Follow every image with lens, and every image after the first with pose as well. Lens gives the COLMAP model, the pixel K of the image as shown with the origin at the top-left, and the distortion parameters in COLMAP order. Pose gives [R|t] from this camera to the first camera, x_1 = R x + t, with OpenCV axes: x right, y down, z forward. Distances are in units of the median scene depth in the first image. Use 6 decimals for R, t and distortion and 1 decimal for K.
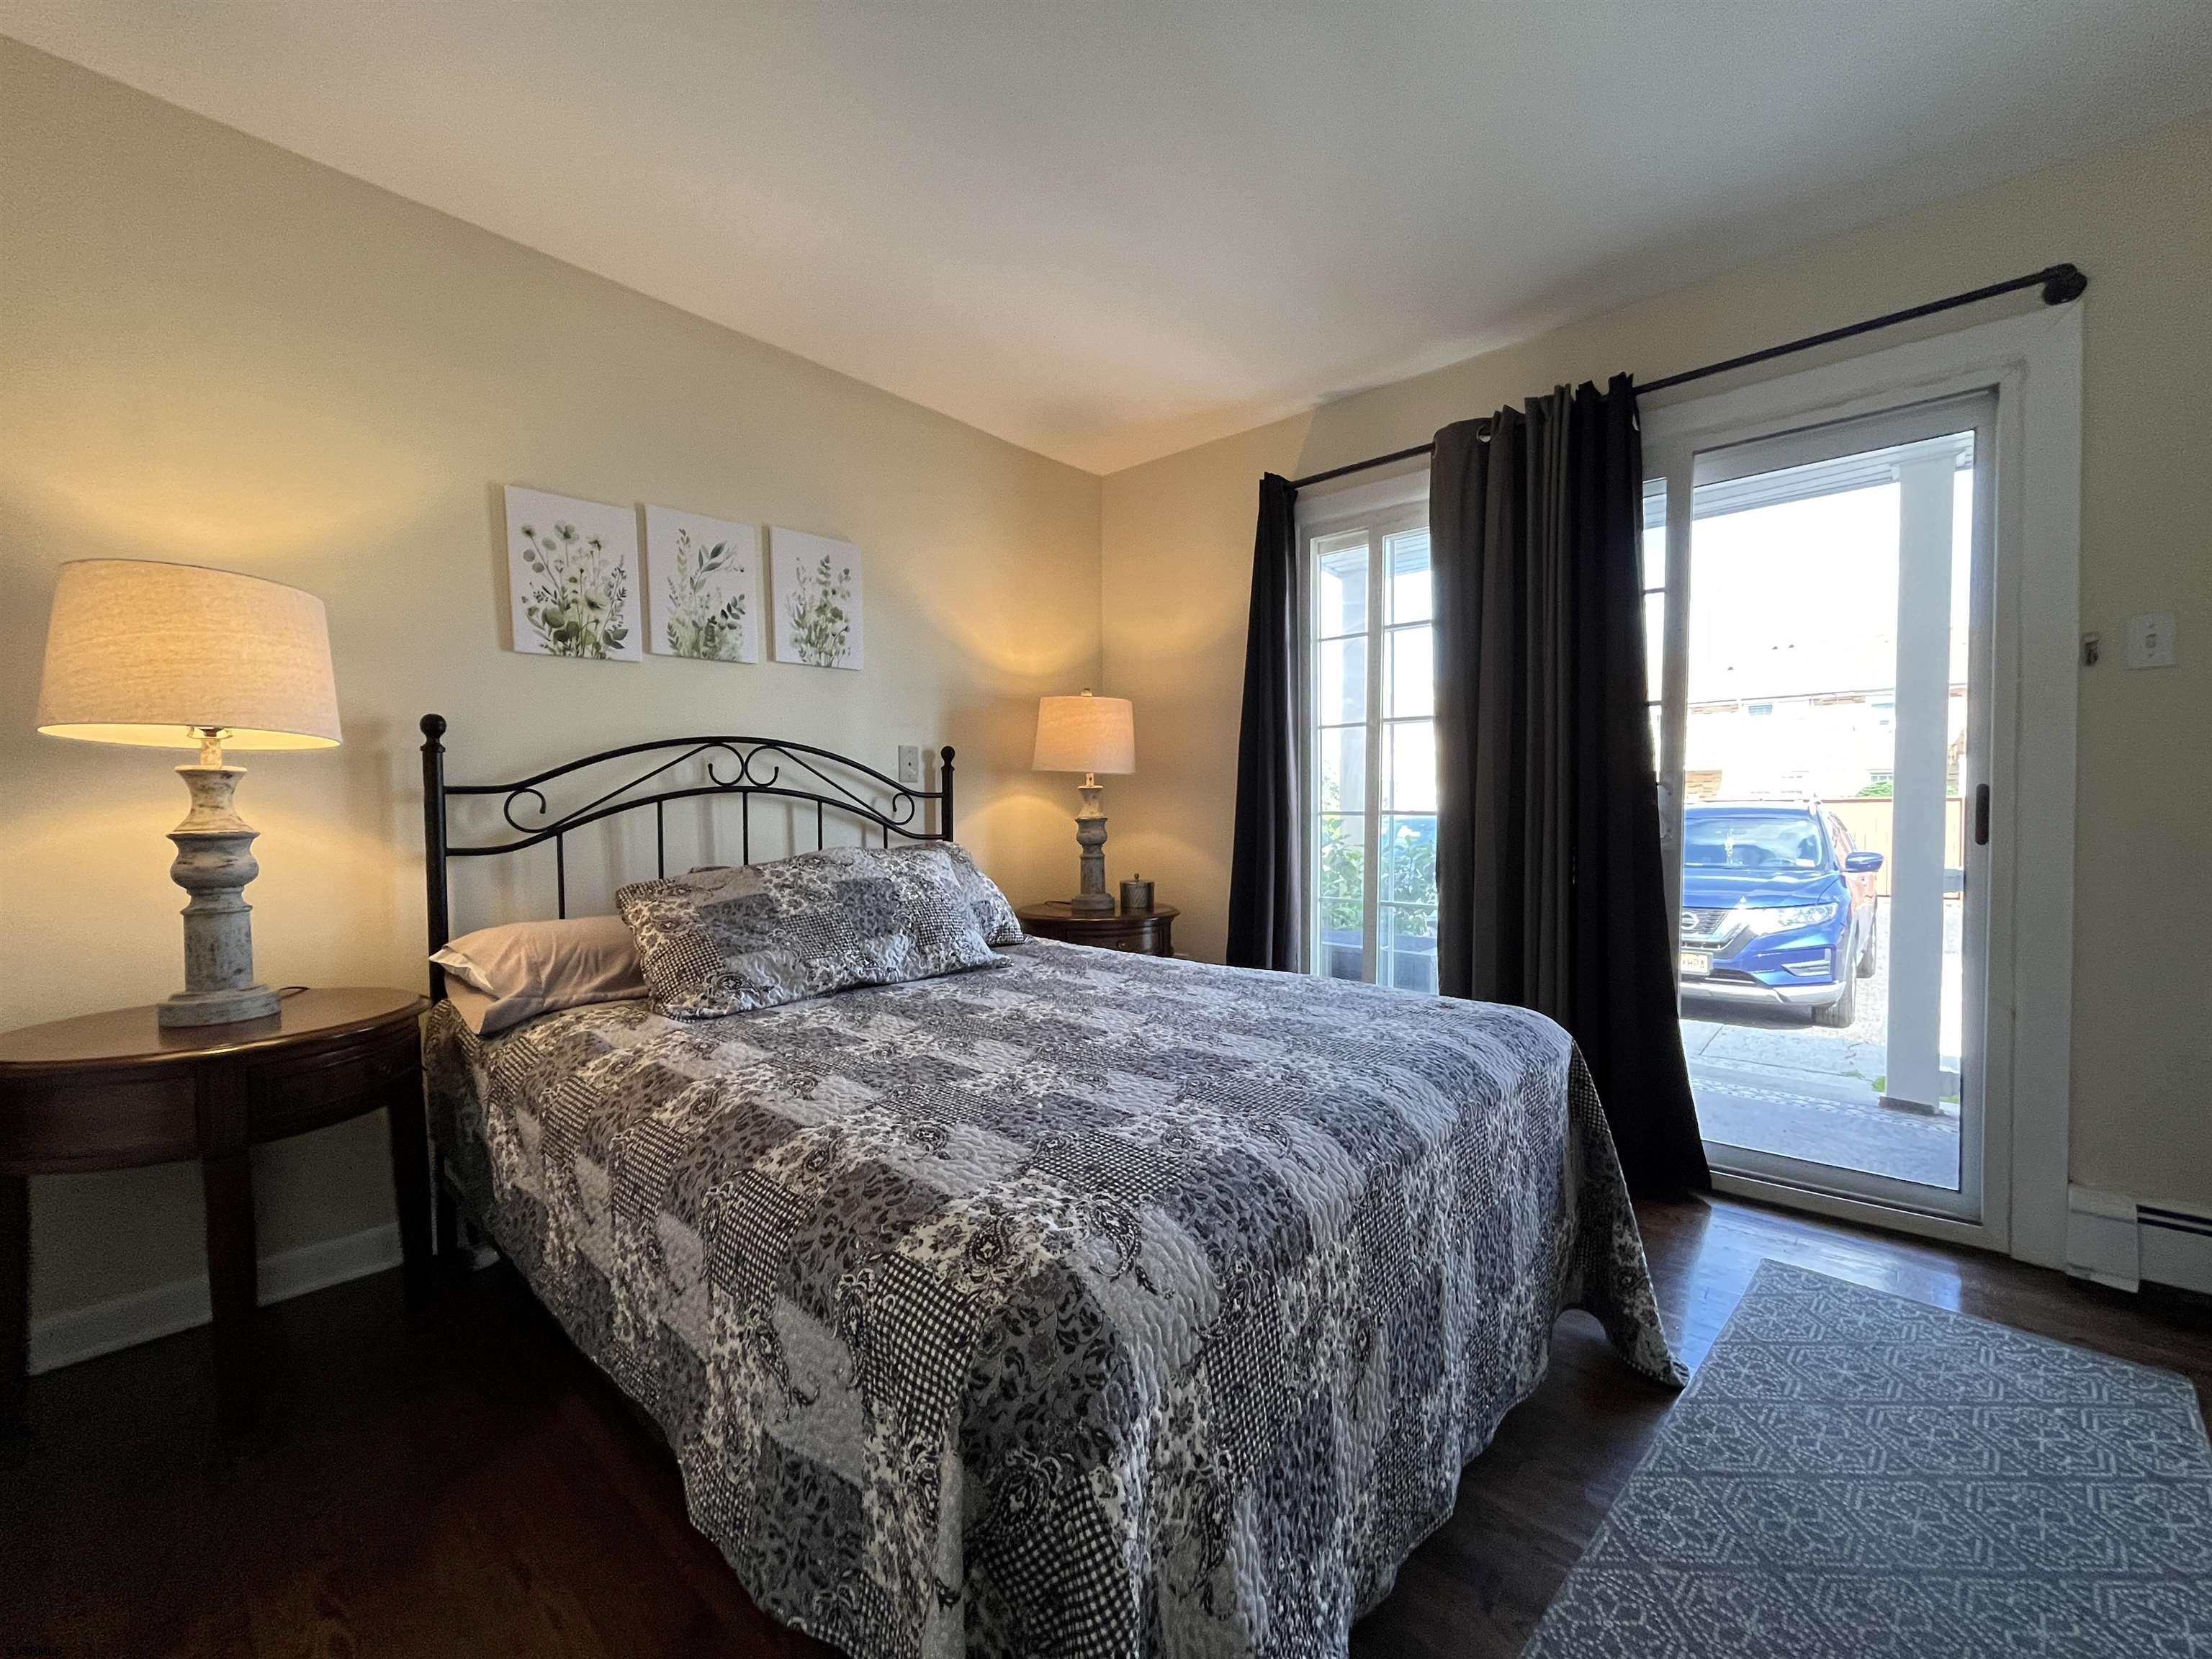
lens RADIAL K [[896.3, 0, 1112.9], [0, 896.3, 830.3], [0, 0, 1]] dist [-0.003114, -0.001209]
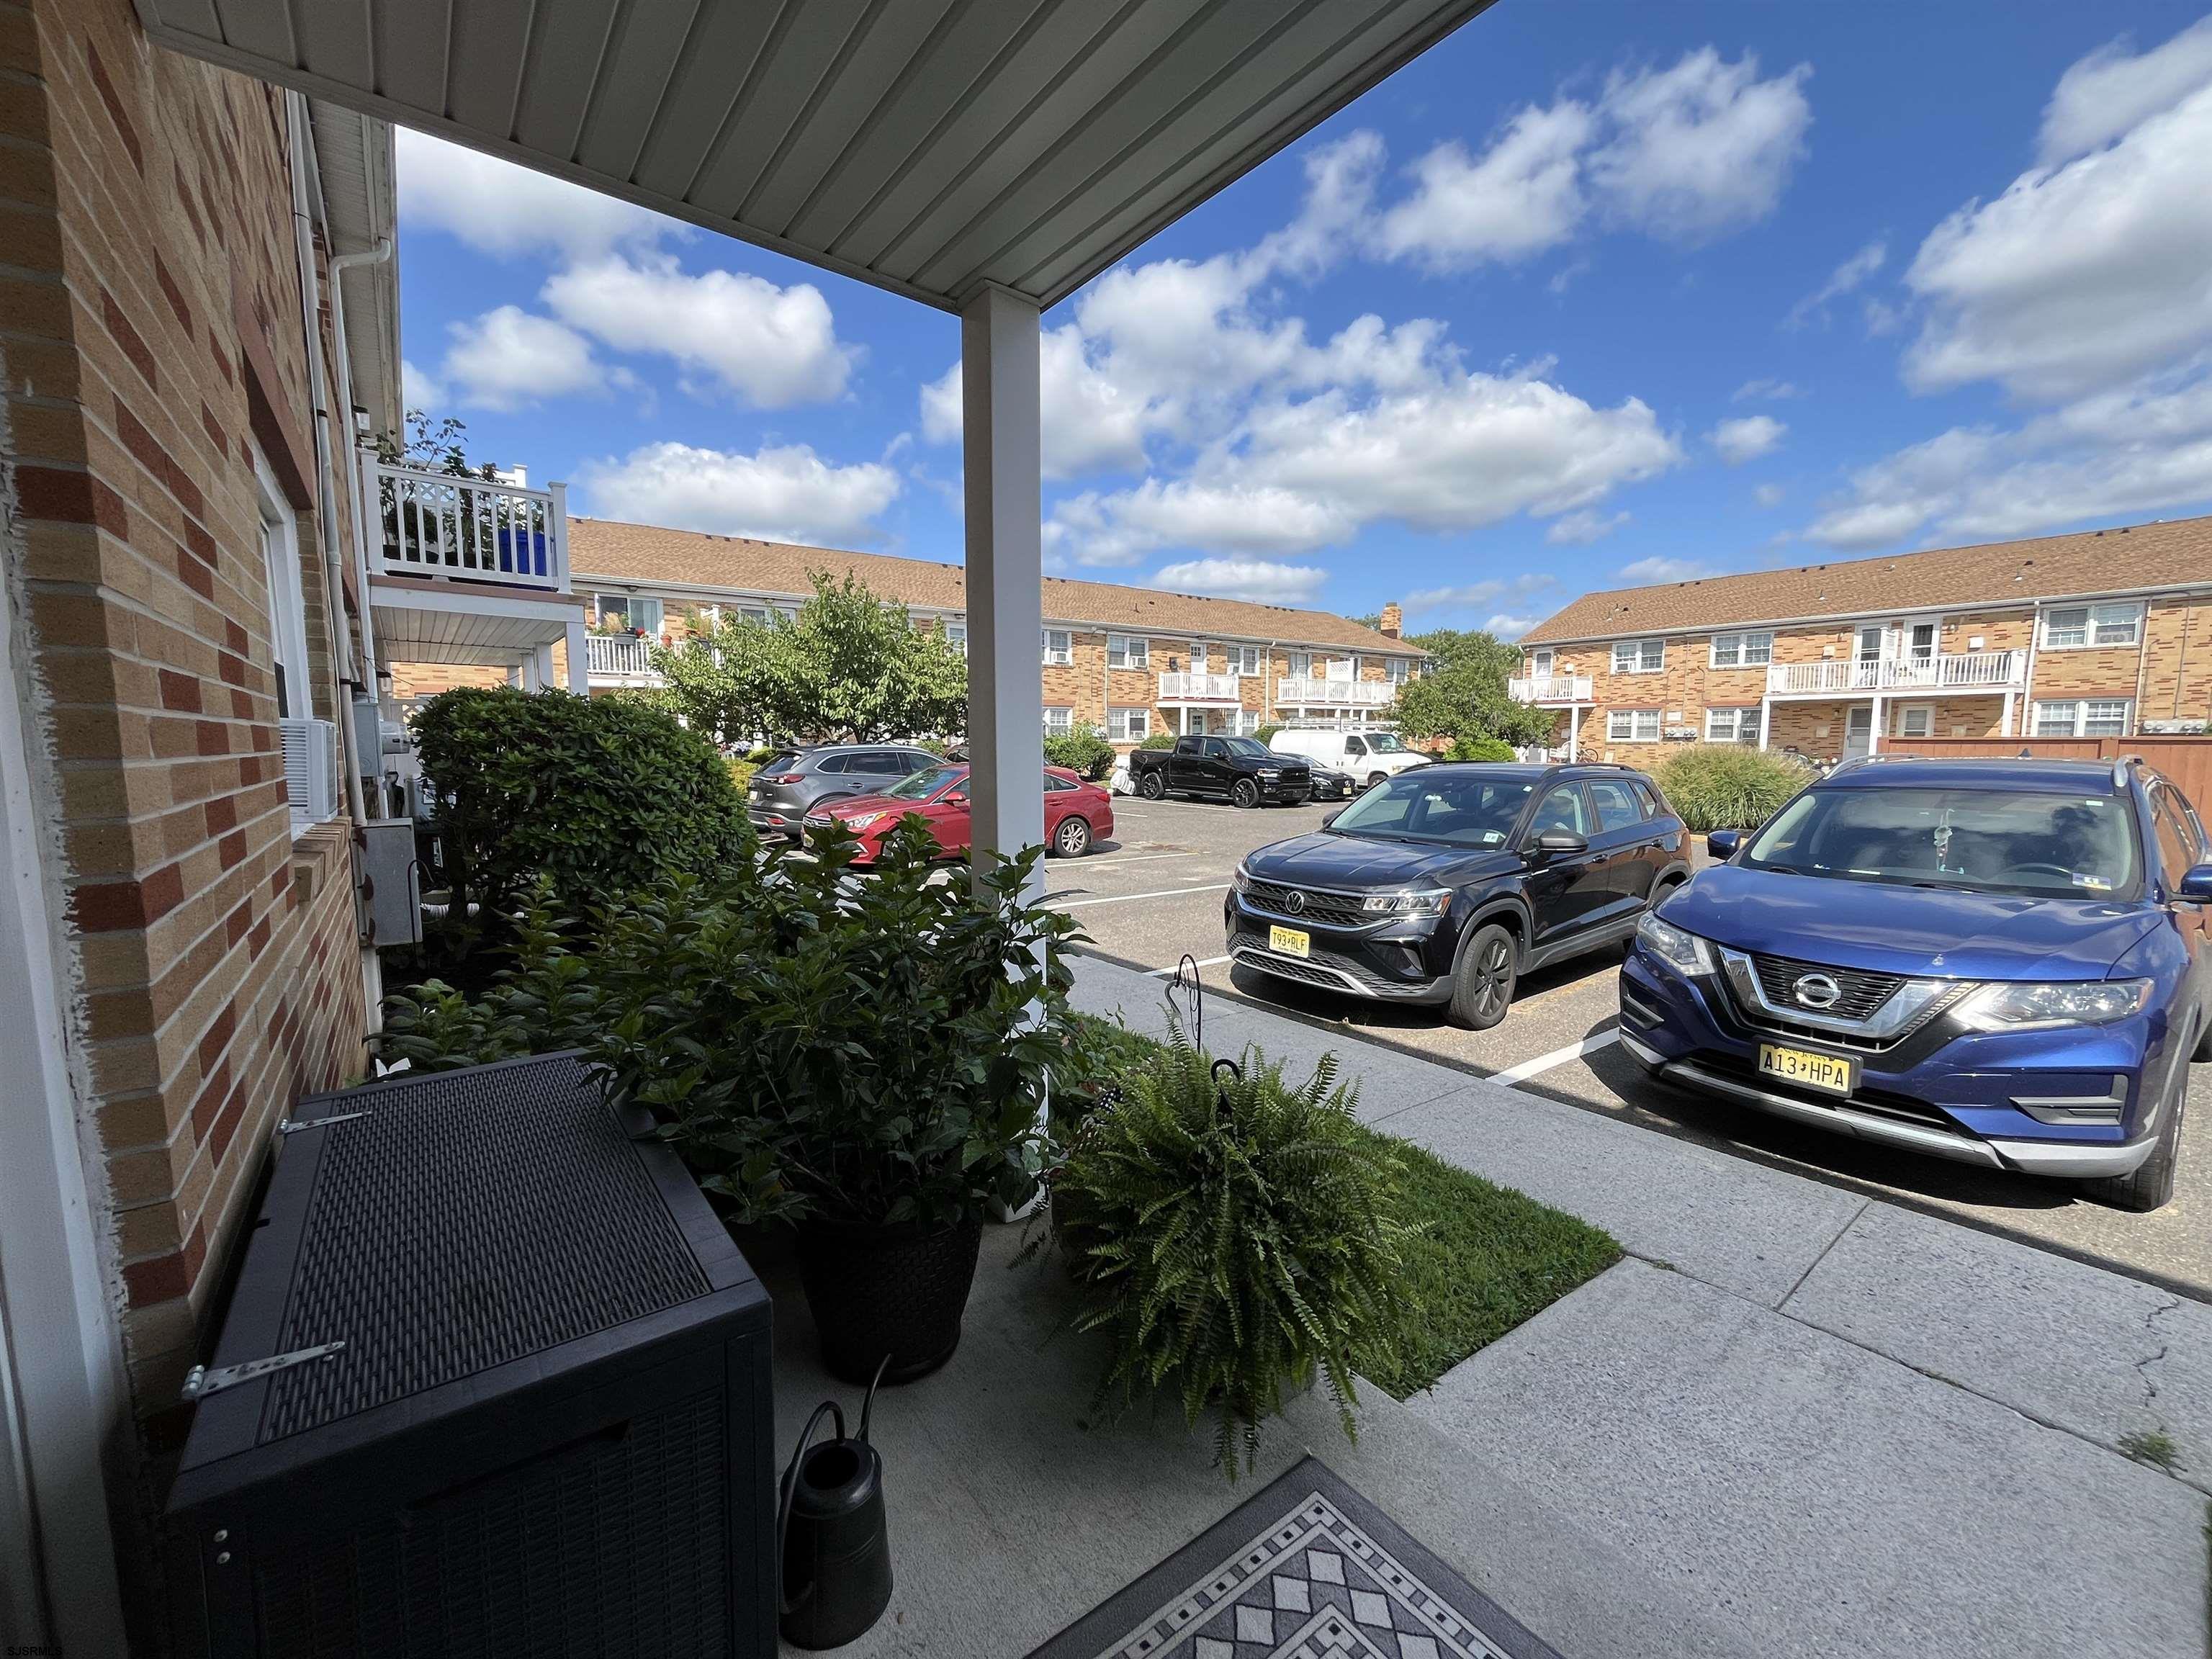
lens RADIAL K [[896.3, 0, 1100.4], [0, 896.3, 835.8], [0, 0, 1]] dist [-0.003114, -0.001209]
pose [[0.981557, 0.025109, -0.189511, 0.324741], [-0.009218, 0.996400, 0.084272, -0.033745], [0.190945, -0.080971, 0.978255, 0.408031]]
